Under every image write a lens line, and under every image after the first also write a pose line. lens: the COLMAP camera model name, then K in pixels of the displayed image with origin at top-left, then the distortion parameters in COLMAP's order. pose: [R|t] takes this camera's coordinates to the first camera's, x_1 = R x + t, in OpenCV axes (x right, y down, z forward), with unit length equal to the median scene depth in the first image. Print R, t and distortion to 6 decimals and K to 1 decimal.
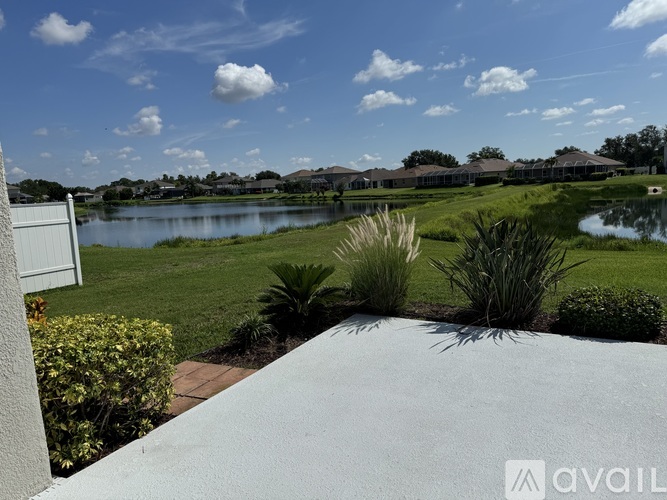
lens RADIAL K [[471.2, 0, 333.5], [0, 471.2, 250.0], [0, 0, 1]] dist [0.137226, -0.250303]
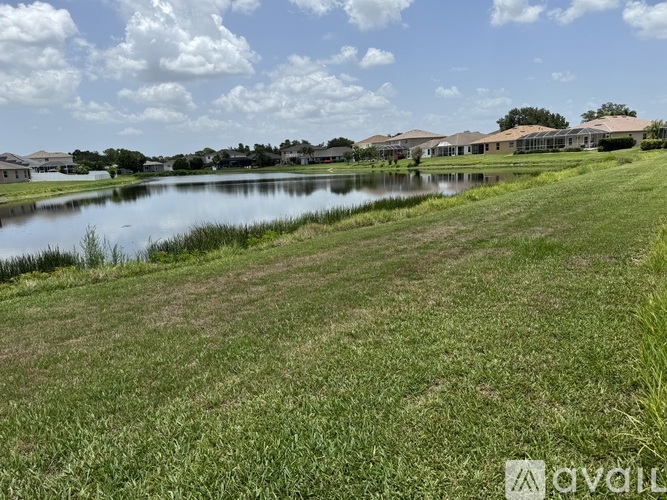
lens RADIAL K [[471.2, 0, 333.5], [0, 471.2, 250.0], [0, 0, 1]] dist [0.137226, -0.250303]
pose [[0.983951, 0.032623, -0.175433, 0.020001], [-0.021910, 0.997794, 0.062660, -0.012995], [0.177091, -0.057811, 0.982495, 0.130926]]
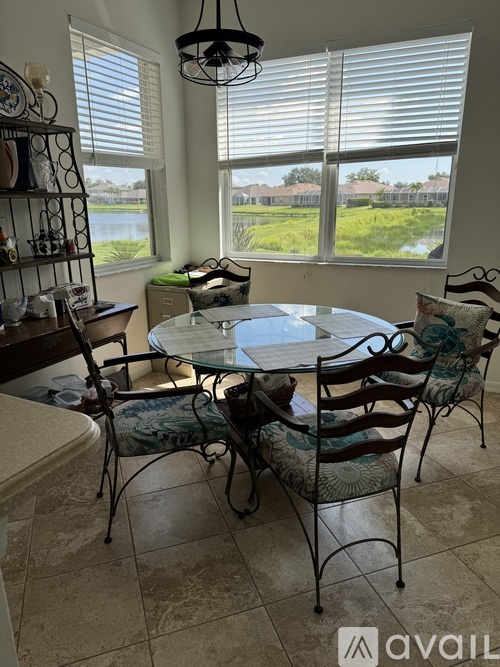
lens RADIAL K [[471.2, 0, 250.0], [0, 471.2, 333.5], [0, 0, 1]] dist [0.137226, -0.250303]
pose [[0.996523, 0.027617, 0.078602, 0.008308], [-0.038073, 0.990141, 0.134804, 0.003402], [-0.074105, -0.137328, 0.987750, -0.028534]]
